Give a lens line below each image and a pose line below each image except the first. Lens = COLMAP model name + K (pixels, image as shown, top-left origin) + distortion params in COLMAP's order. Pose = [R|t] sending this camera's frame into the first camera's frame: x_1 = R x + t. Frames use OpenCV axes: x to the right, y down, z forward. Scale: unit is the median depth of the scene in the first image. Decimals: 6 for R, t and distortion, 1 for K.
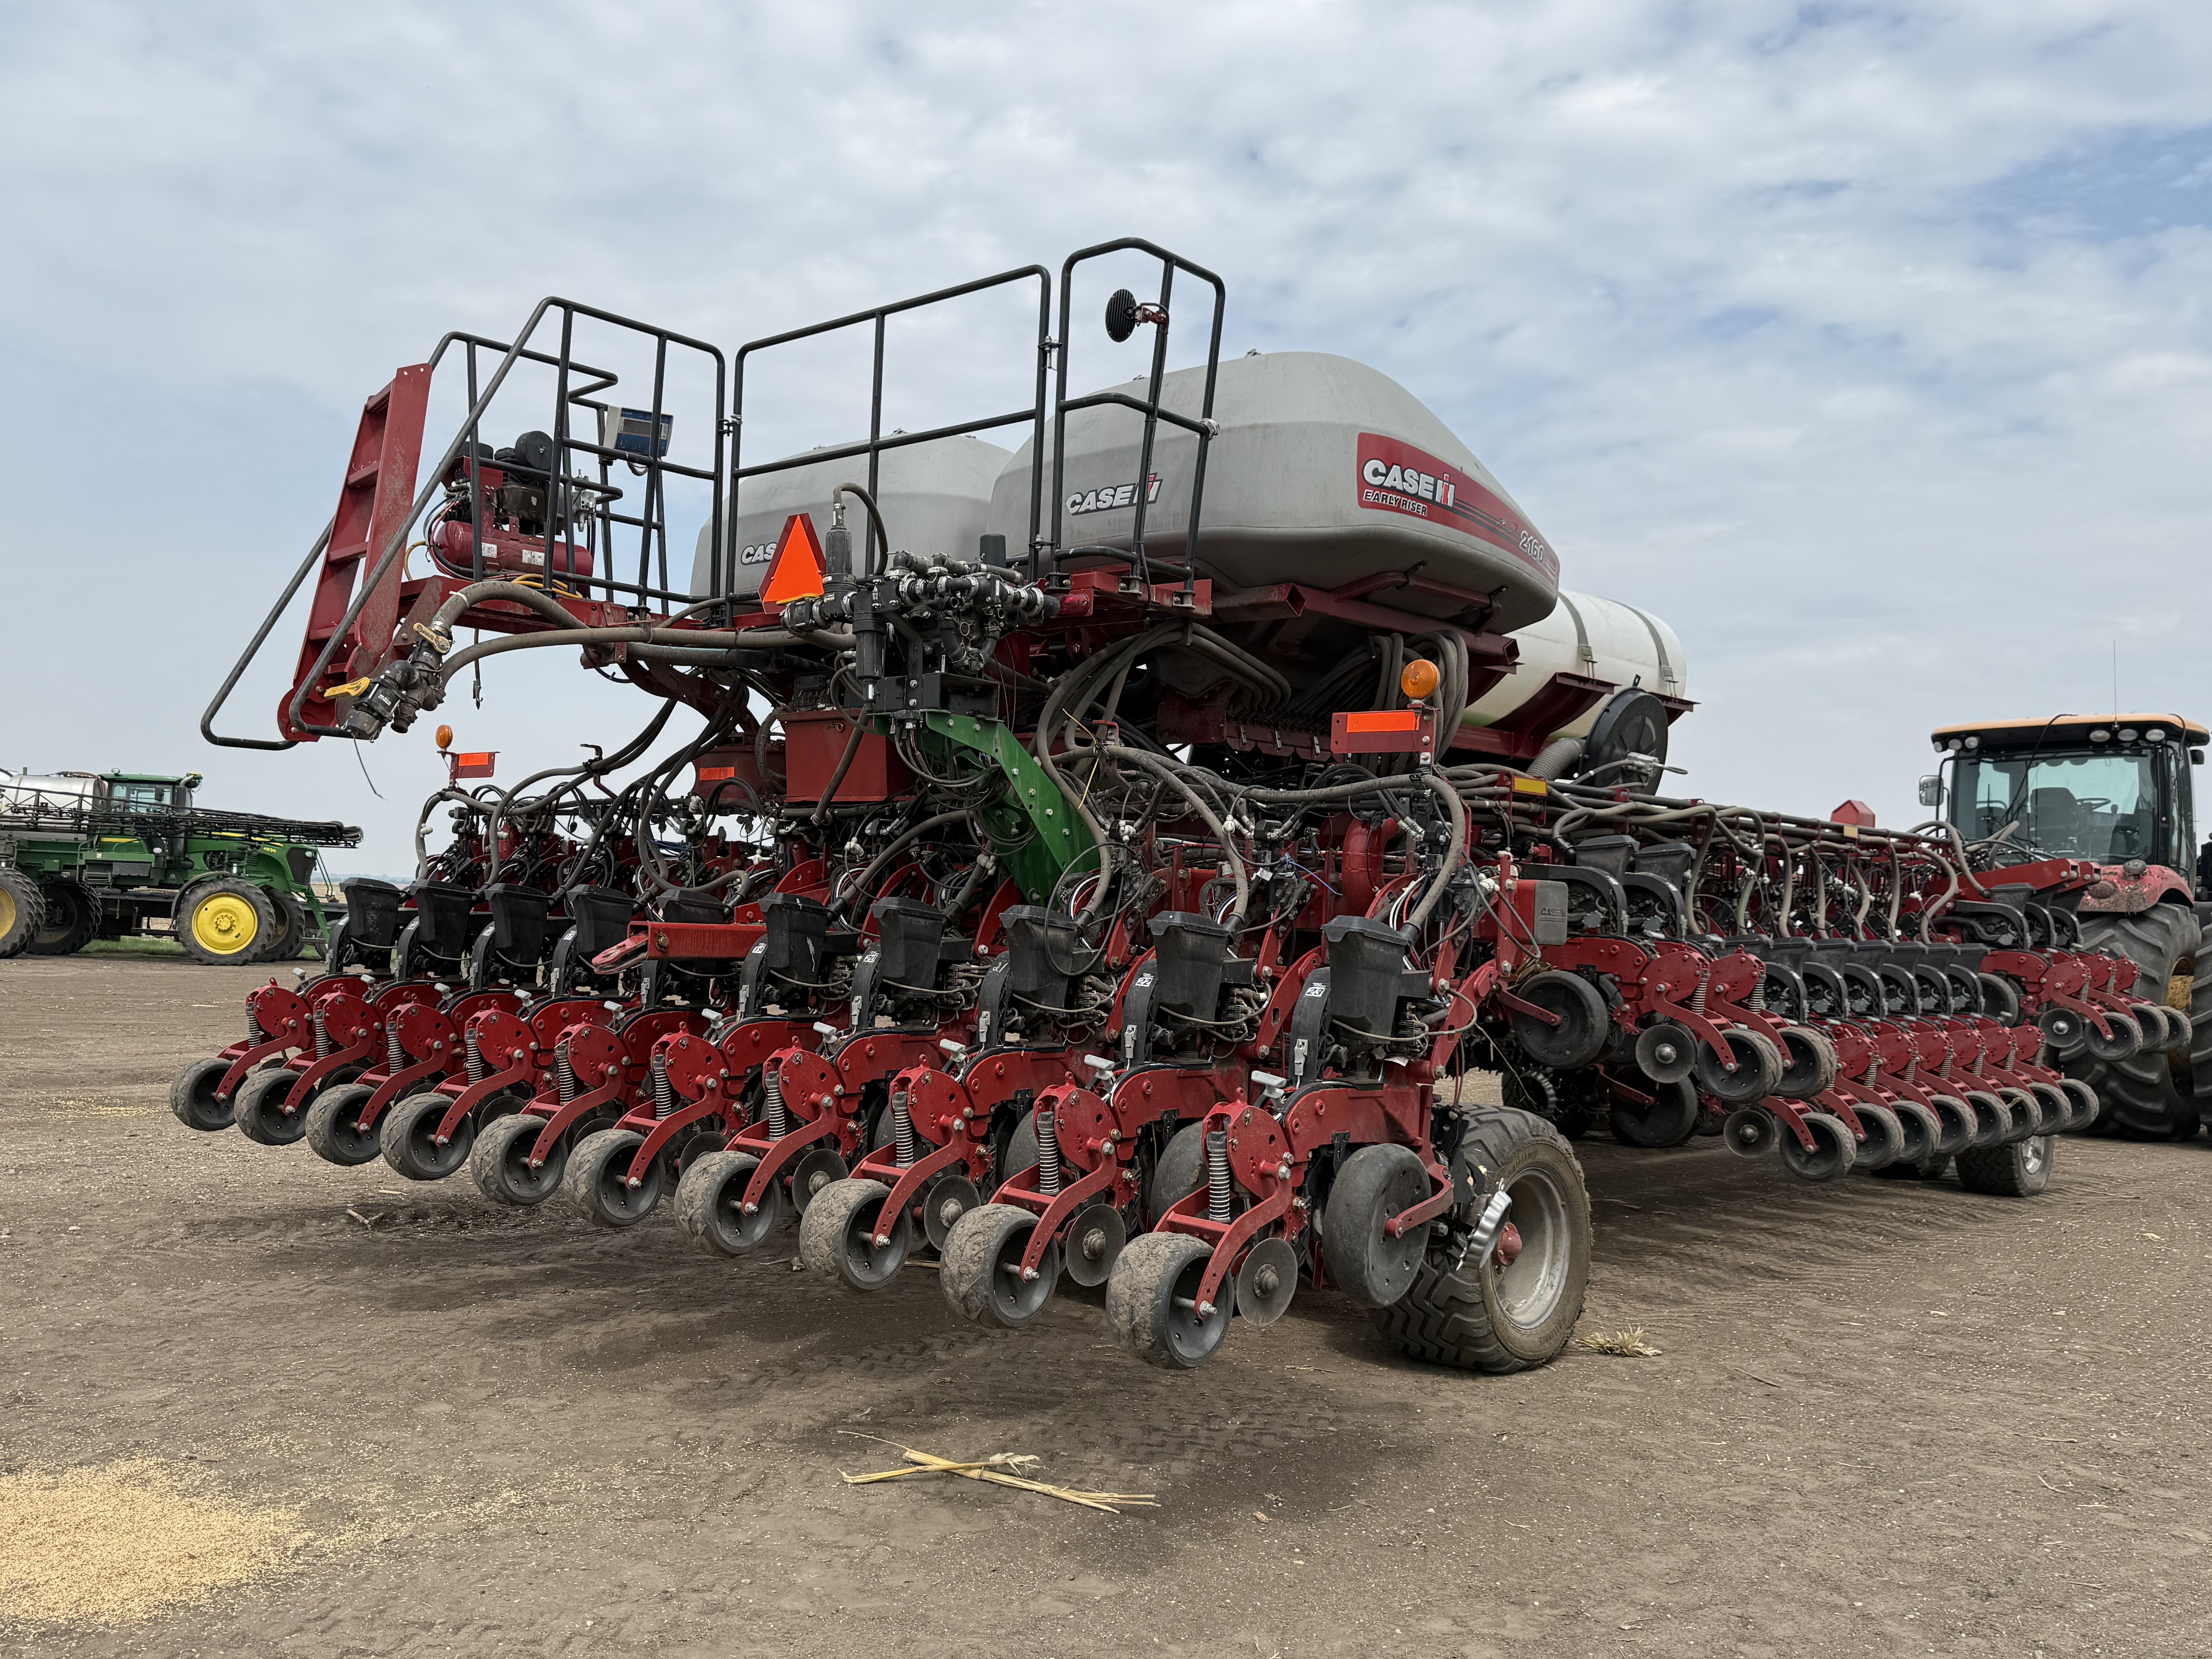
lens RADIAL K [[1826.4, 0, 1106.0], [0, 1826.4, 829.5], [0, 0, 1]] dist [-0.005258, -0.005813]
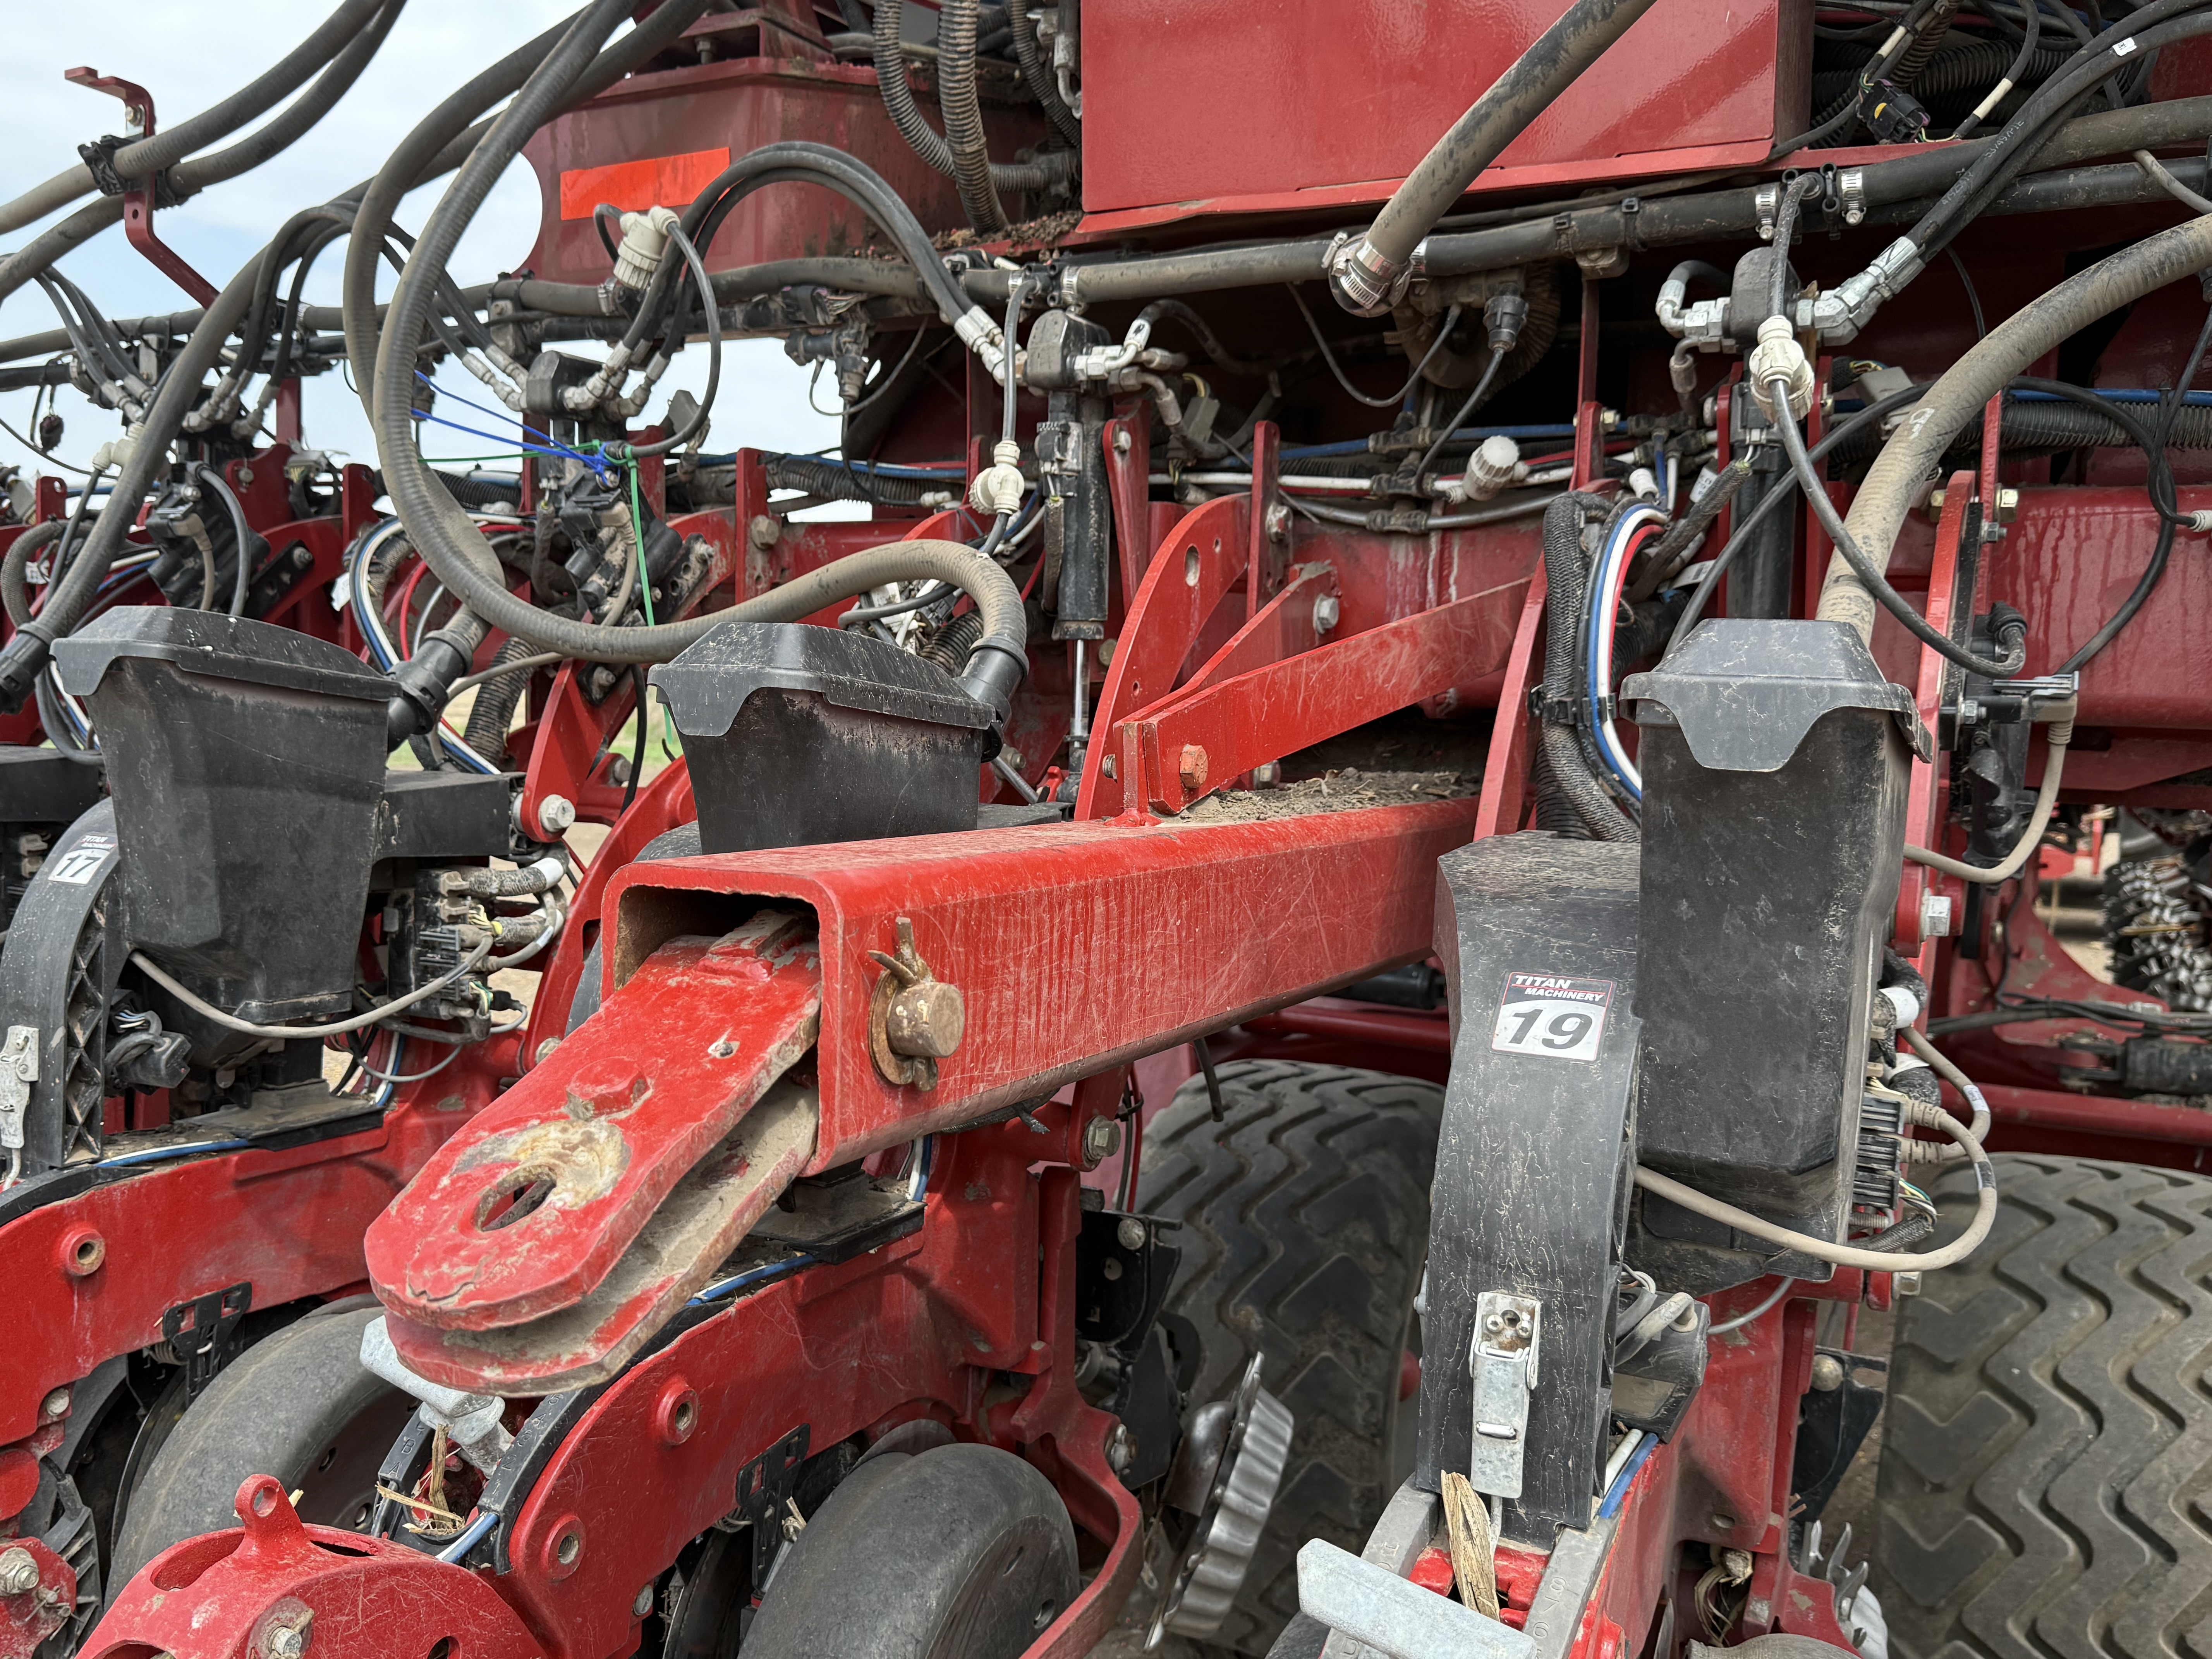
lens RADIAL K [[1826.4, 0, 1106.0], [0, 1826.4, 829.5], [0, 0, 1]] dist [-0.005258, -0.005813]
pose [[0.970607, -0.026208, 0.239239, -0.208993], [-0.006281, 0.990956, 0.134042, 0.024017], [-0.240588, -0.131604, 0.961664, 0.702109]]
